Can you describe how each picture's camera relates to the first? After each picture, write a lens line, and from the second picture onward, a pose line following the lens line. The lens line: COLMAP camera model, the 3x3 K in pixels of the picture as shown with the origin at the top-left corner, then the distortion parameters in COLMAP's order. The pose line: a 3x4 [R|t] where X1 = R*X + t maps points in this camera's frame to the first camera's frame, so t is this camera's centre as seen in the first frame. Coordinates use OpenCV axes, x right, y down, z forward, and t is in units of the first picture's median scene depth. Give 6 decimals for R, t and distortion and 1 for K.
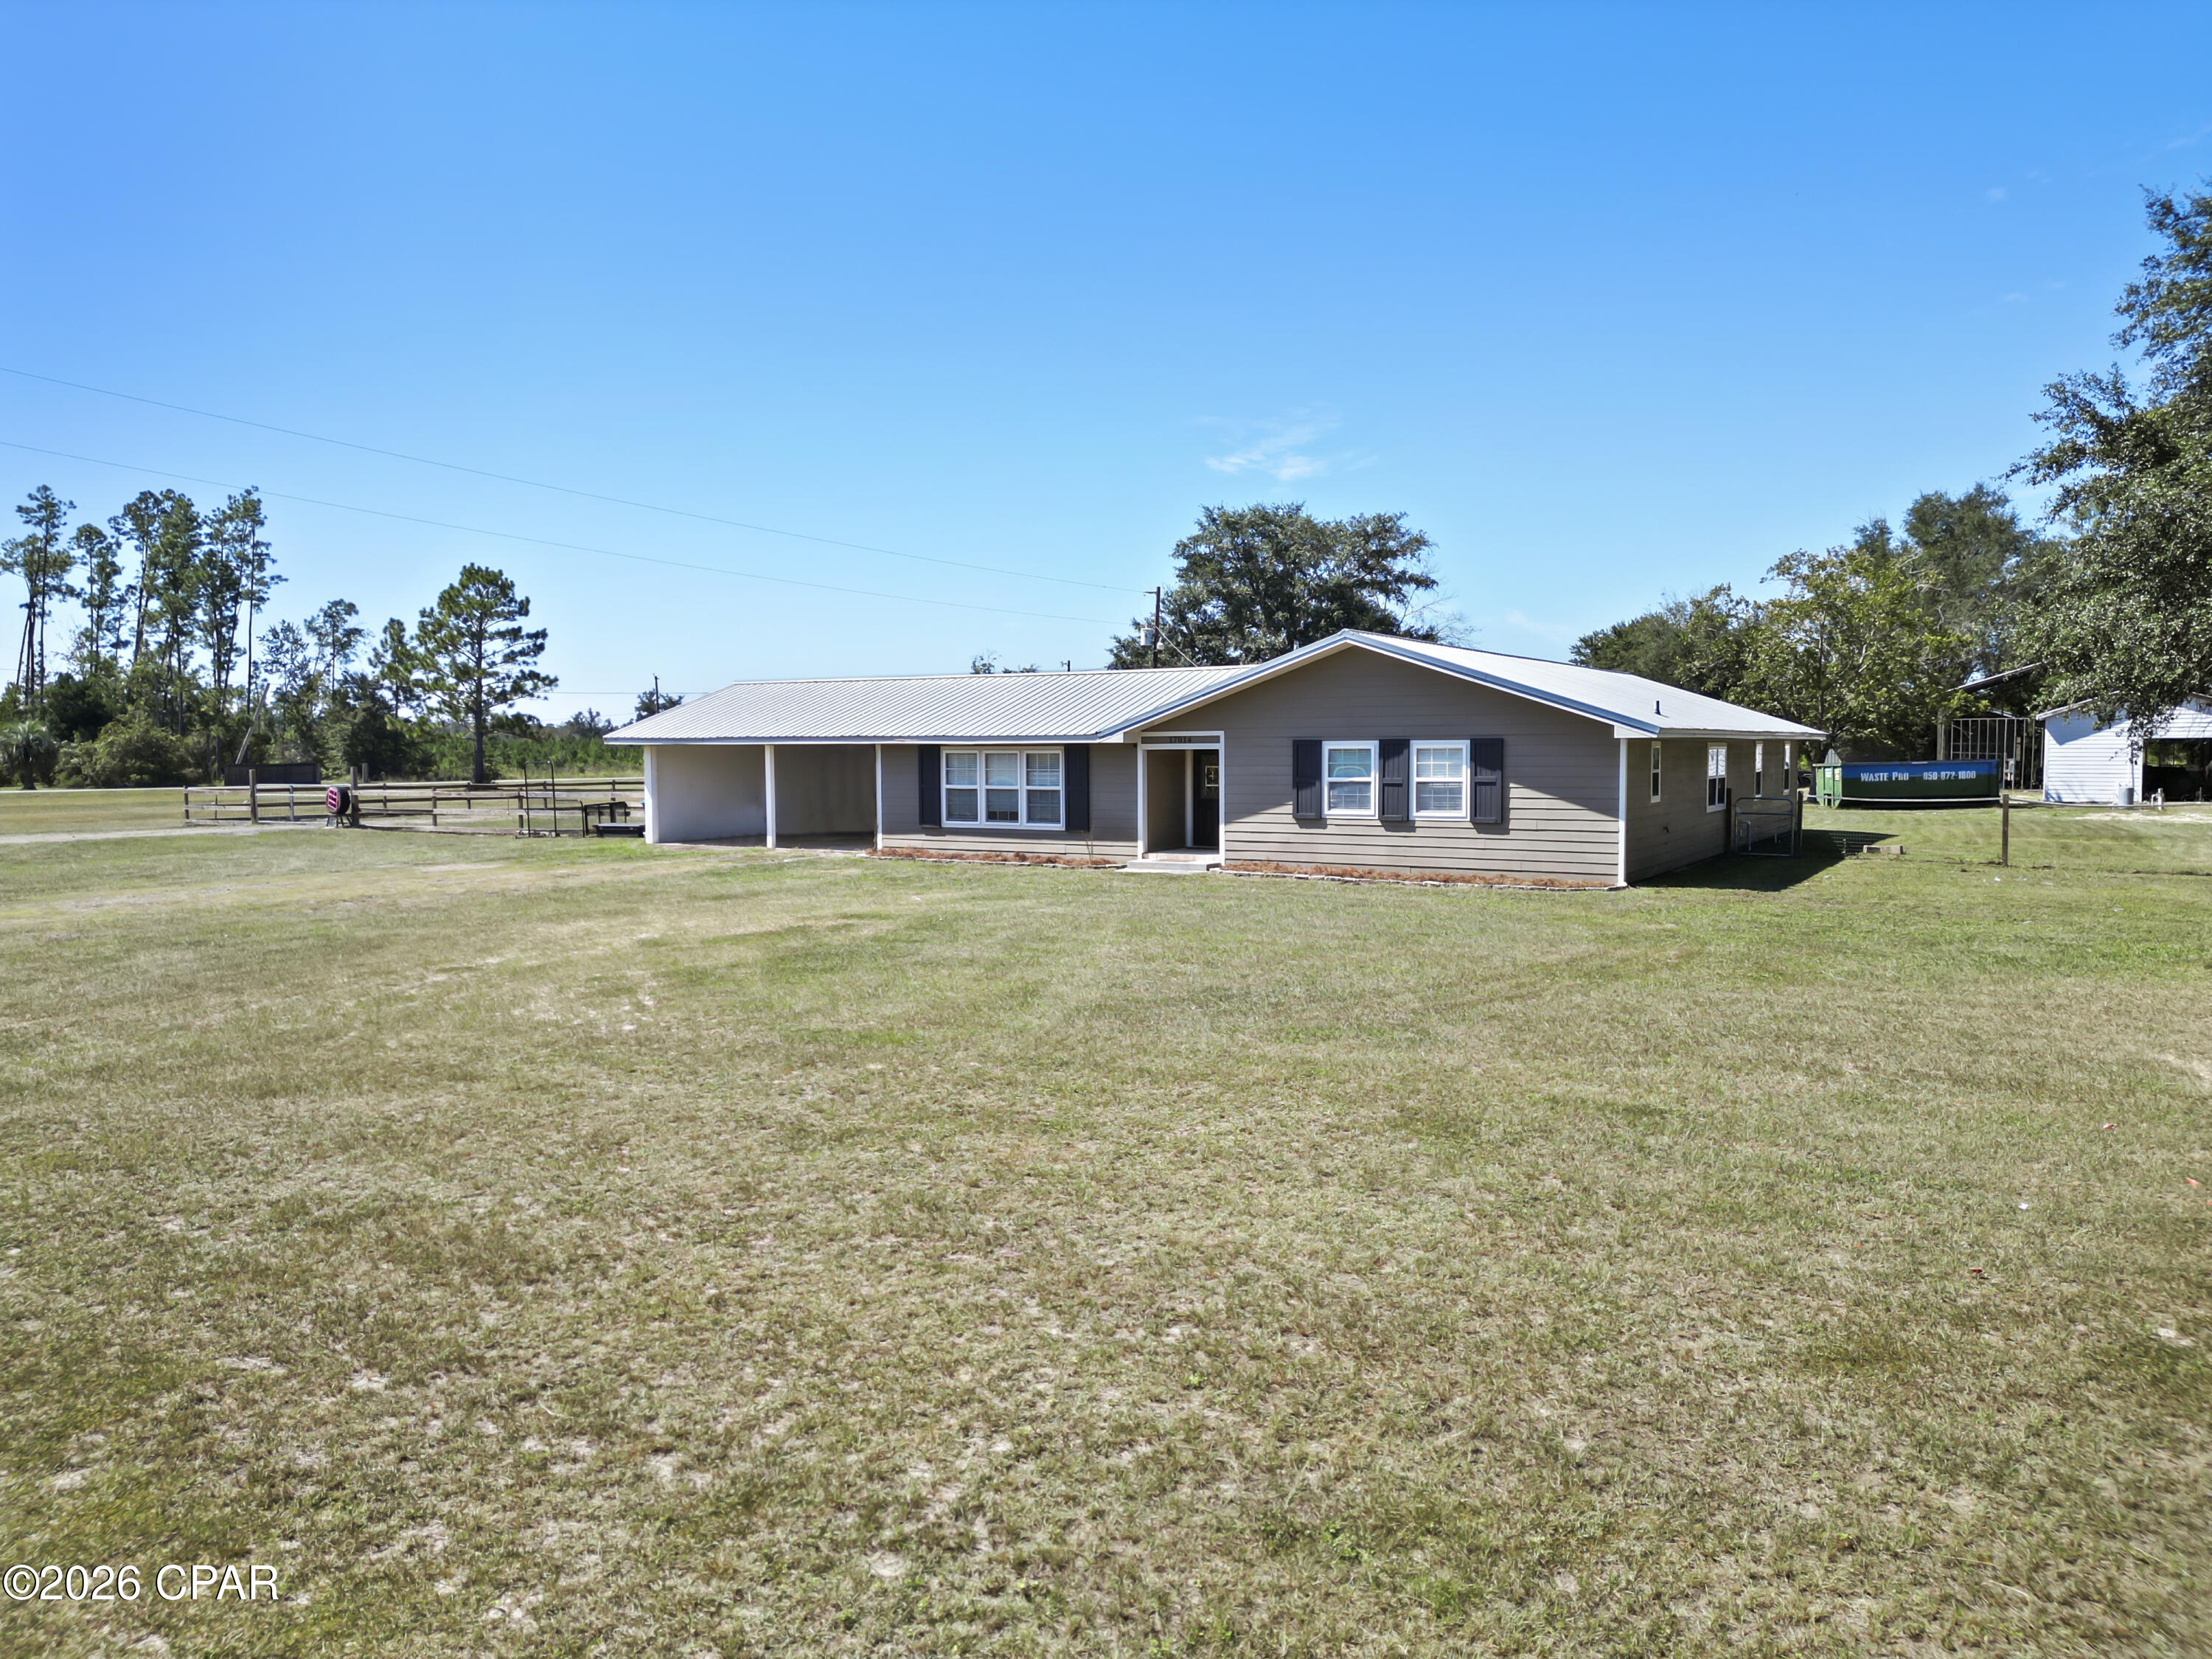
lens RADIAL K [[1549.5, 0, 1104.2], [0, 1549.5, 771.7], [0, 0, 1]] dist [0.058105, -0.064134]
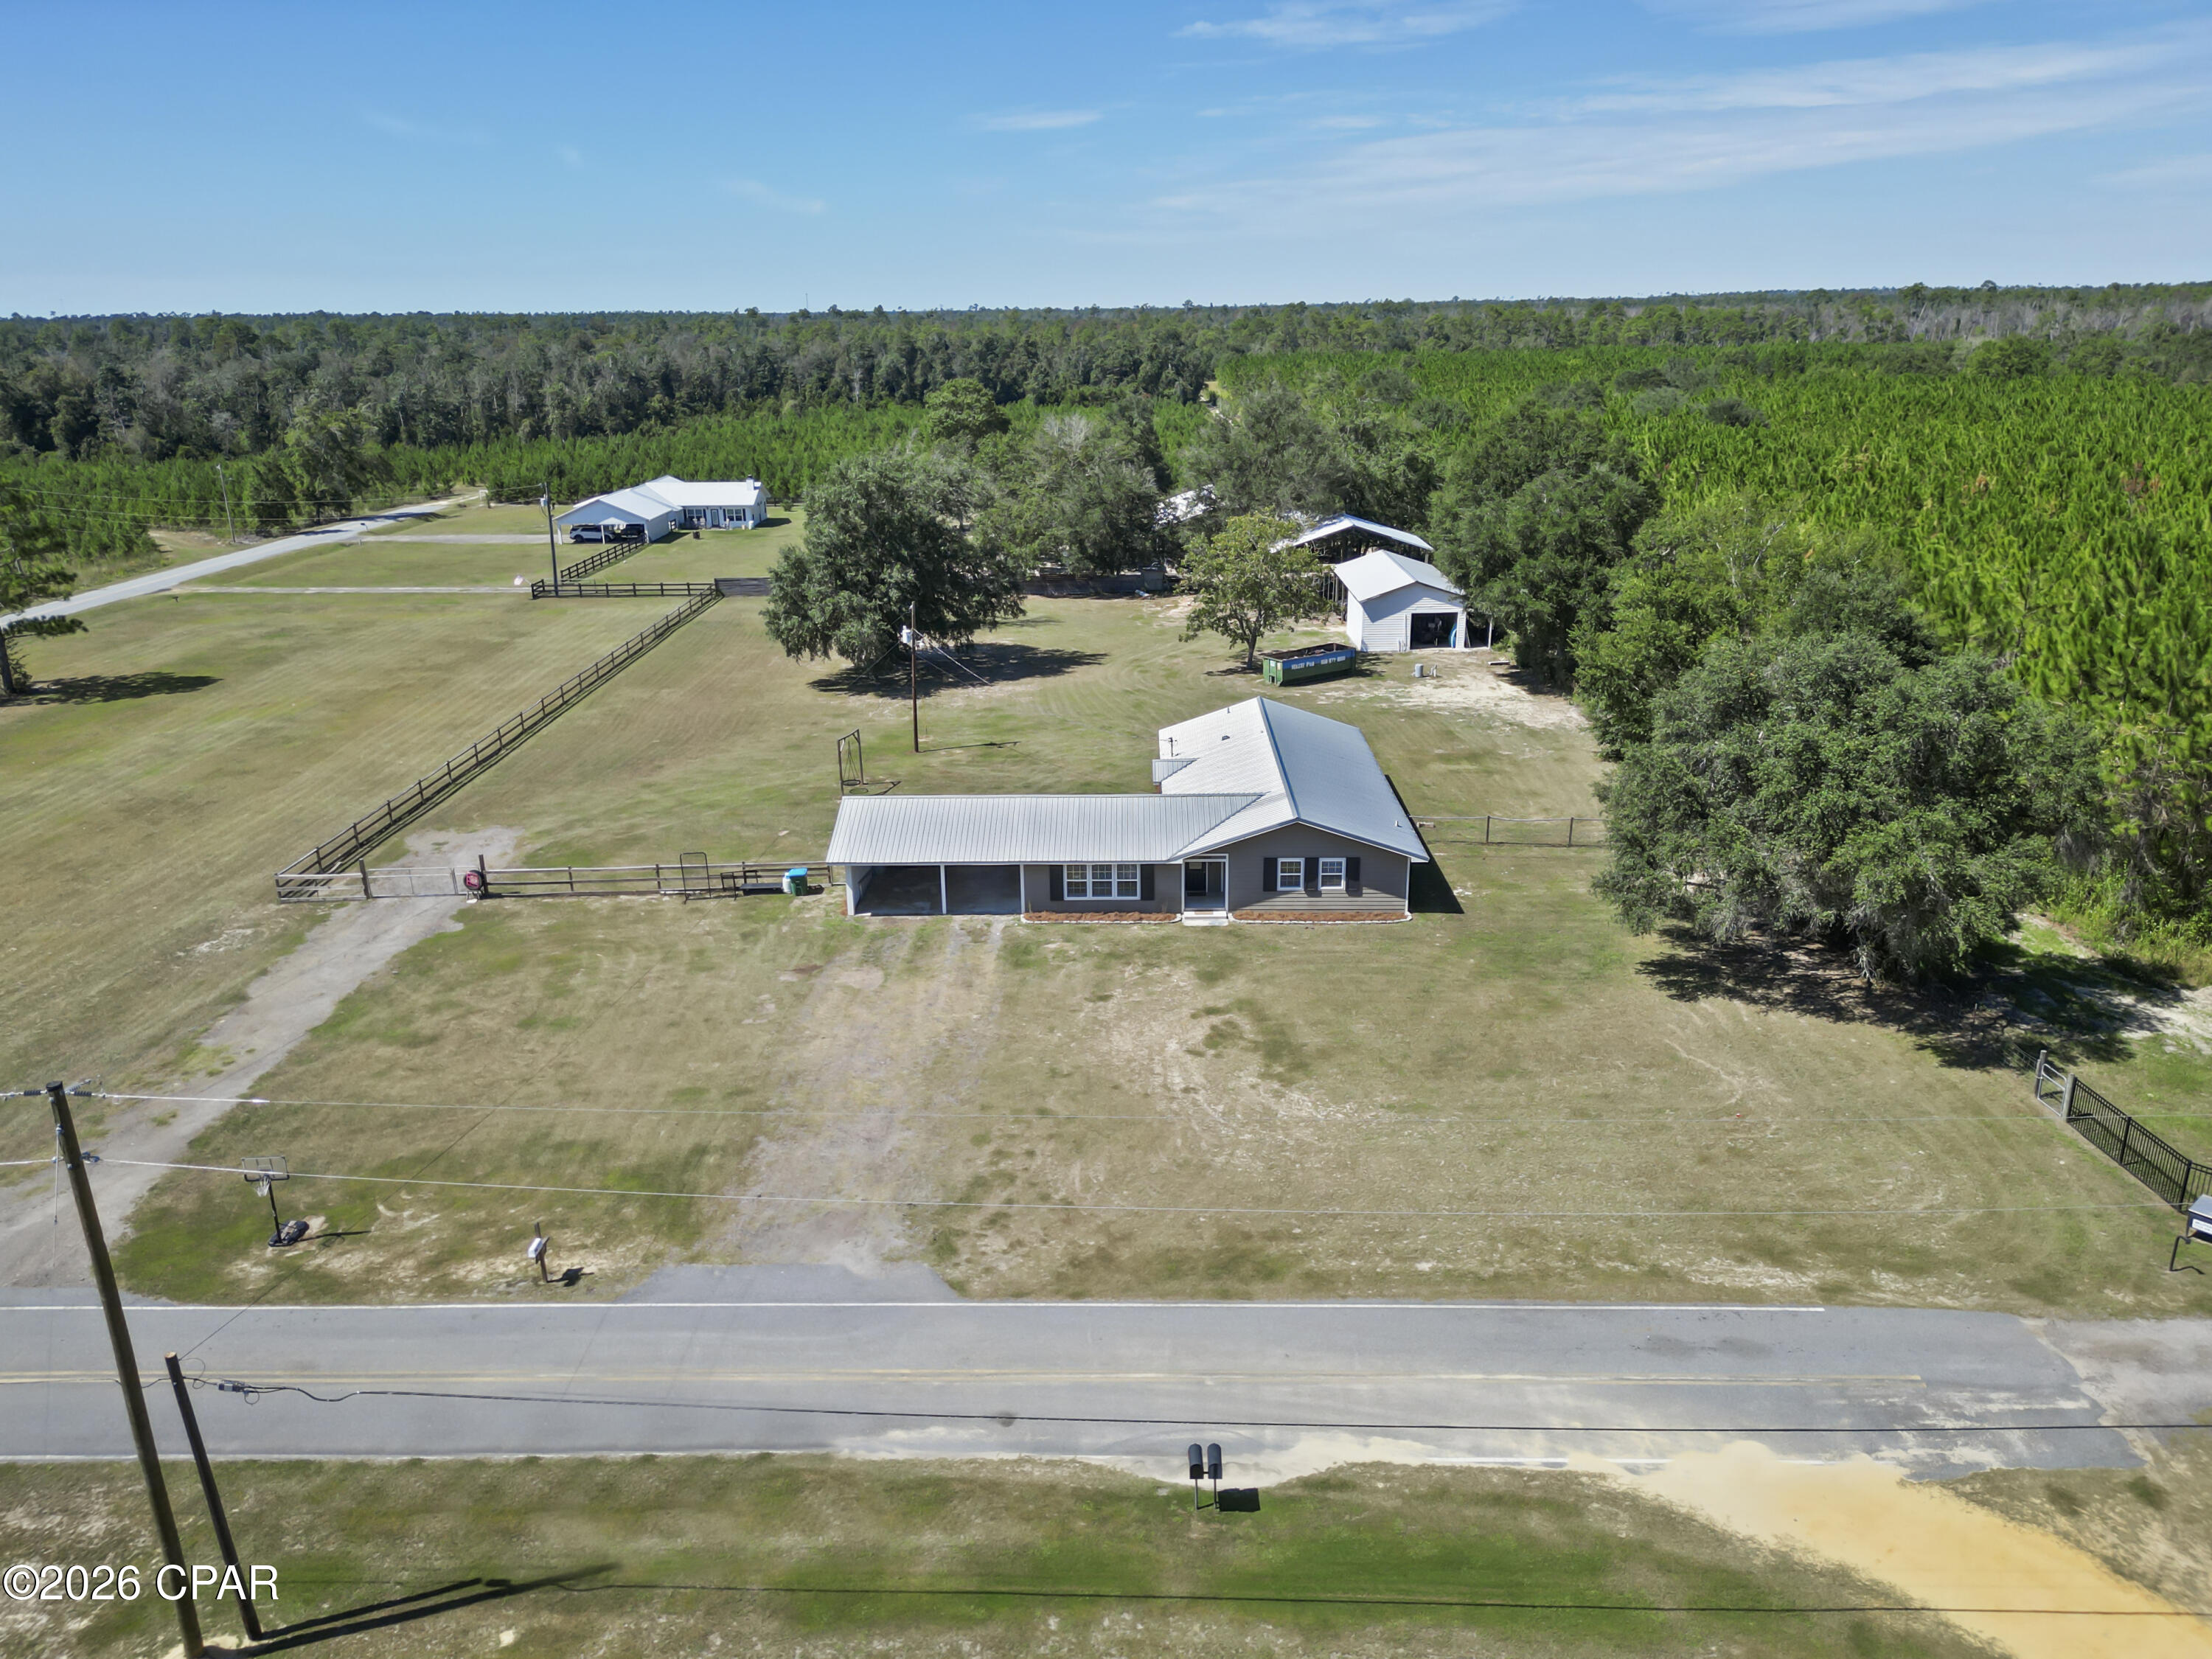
lens RADIAL K [[1538.8, 0, 1112.9], [0, 1538.8, 833.0], [0, 0, 1]] dist [0.085358, -0.116510]
pose [[0.862114, -0.168305, 0.477946, -1.033410], [0.016634, 0.952118, 0.305278, -0.680319], [-0.506441, -0.255234, 0.823634, -0.637545]]
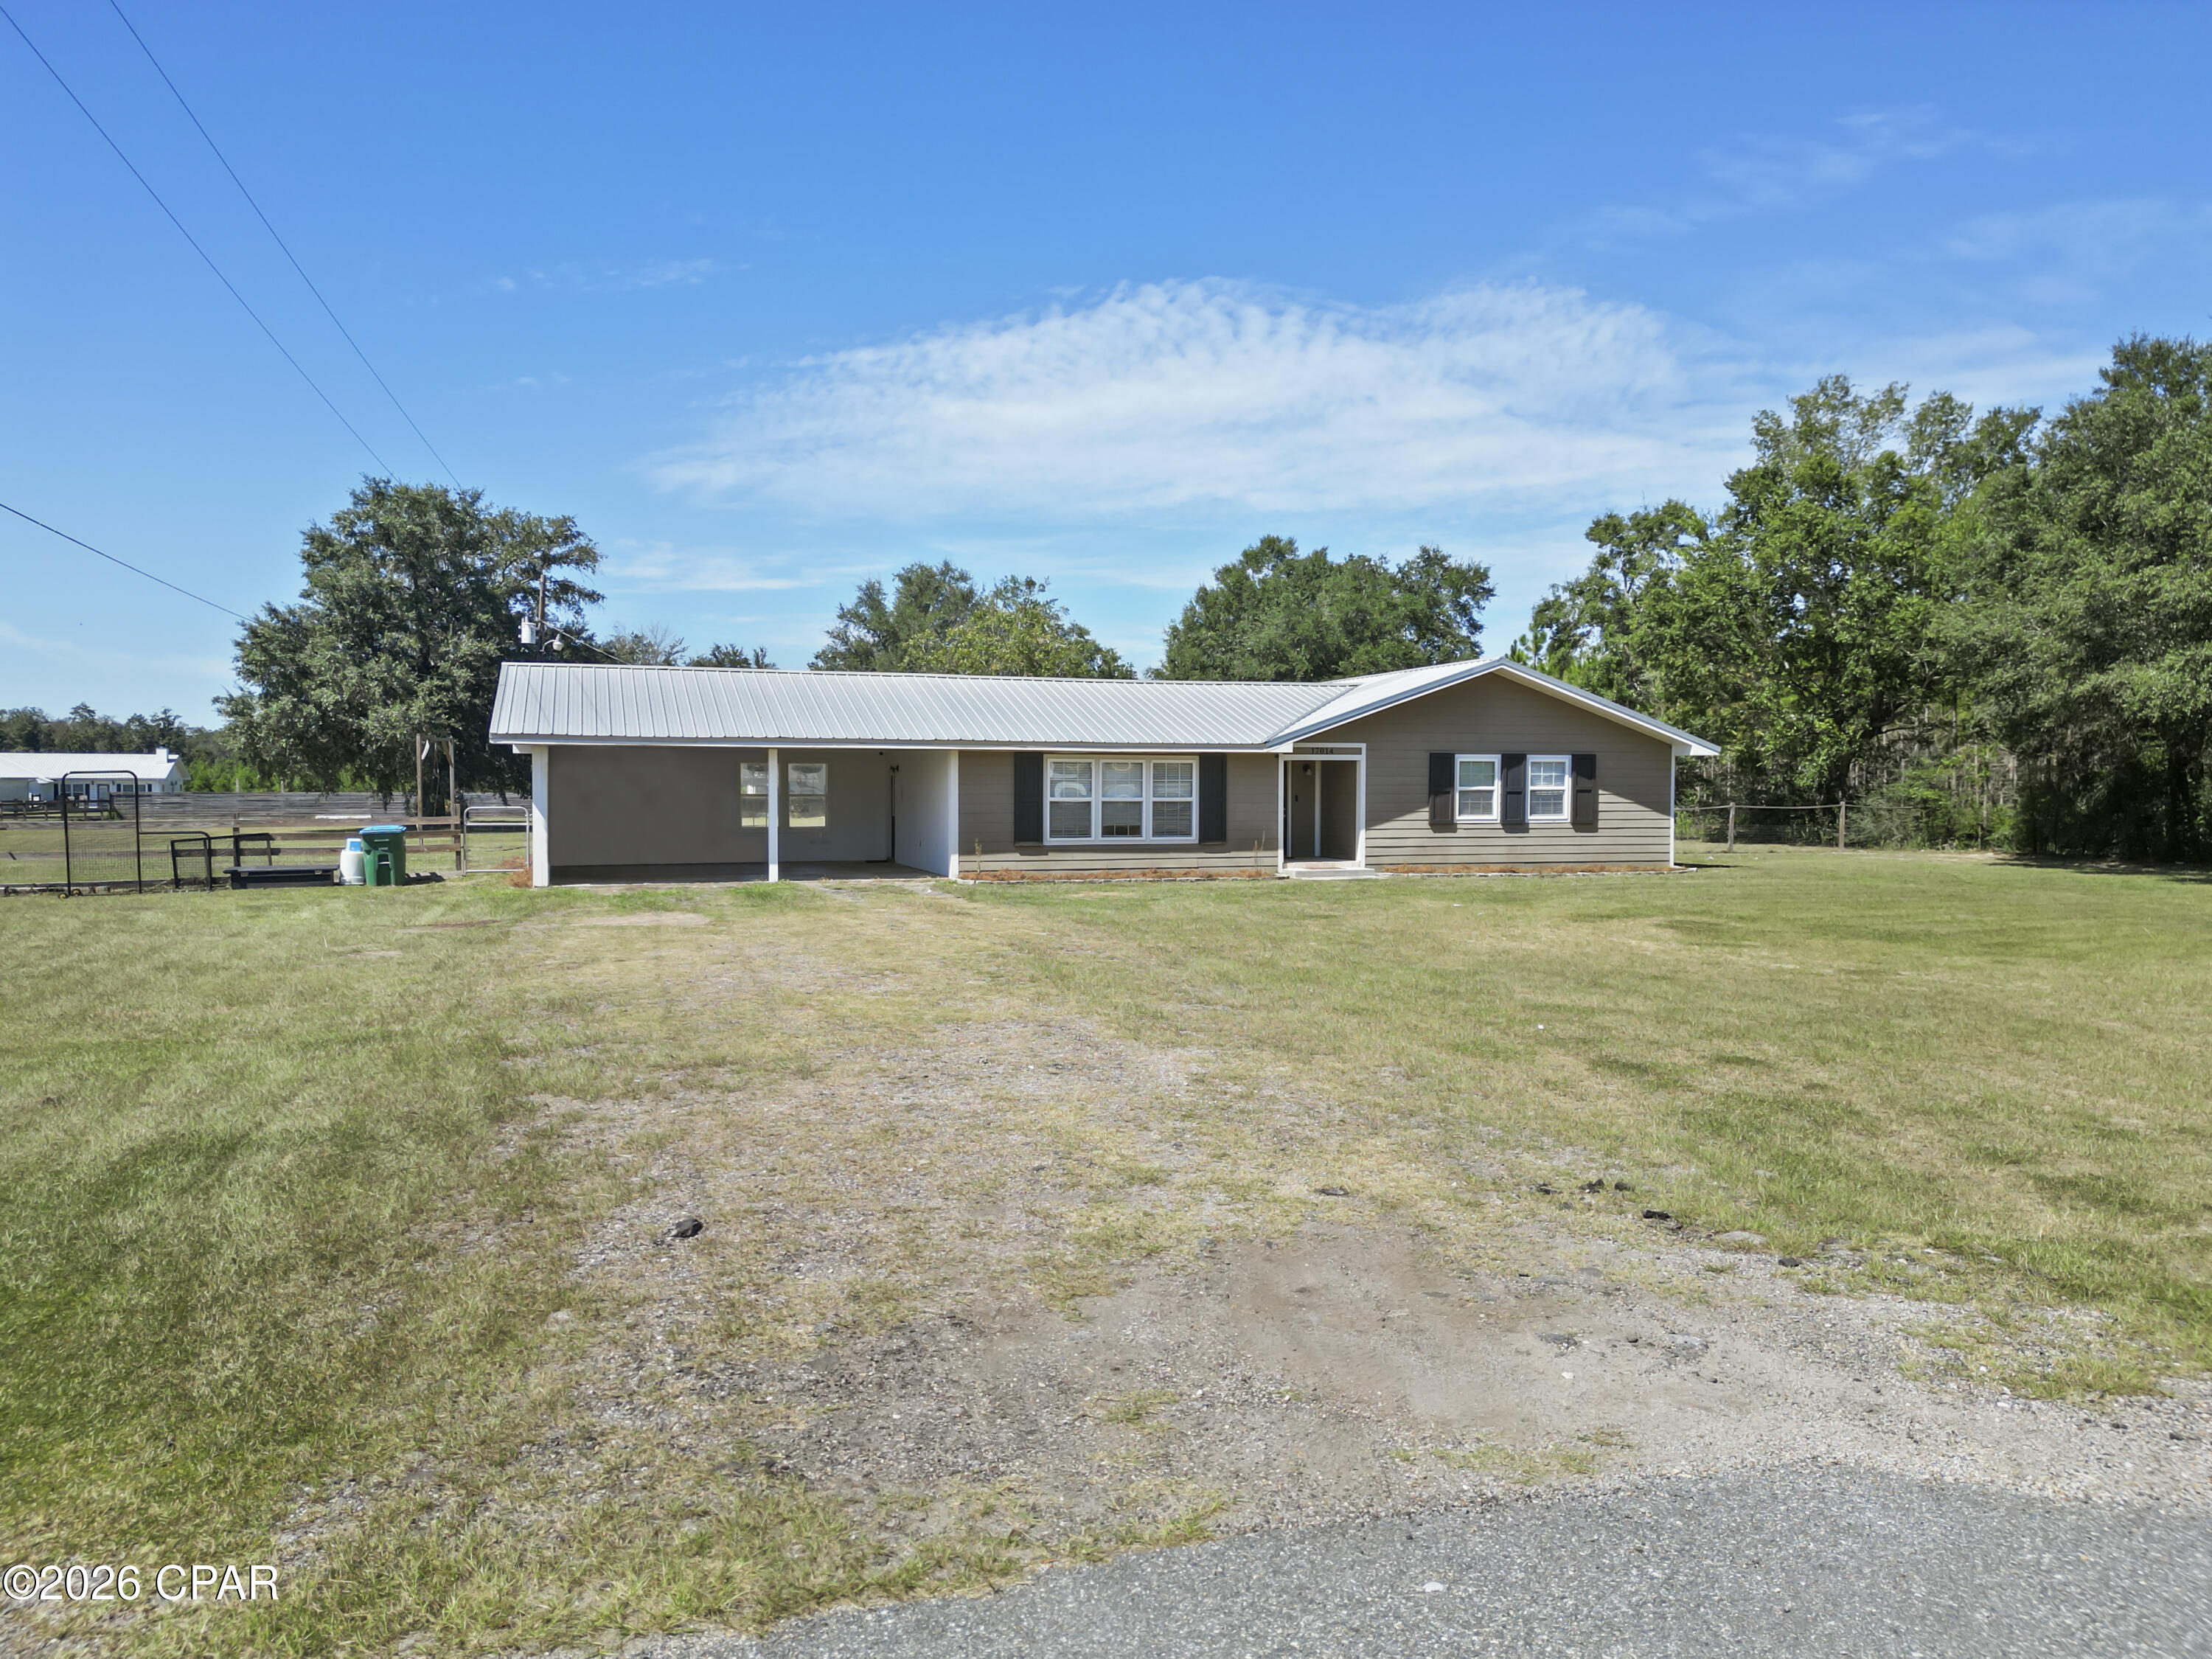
lens RADIAL K [[1538.8, 0, 1112.9], [0, 1538.8, 833.0], [0, 0, 1]] dist [0.085358, -0.116510]
pose [[0.645762, -0.017486, 0.763338, -0.810996], [0.006803, 0.999830, 0.017148, 0.015102], [-0.763508, -0.005880, 0.645771, 0.436058]]
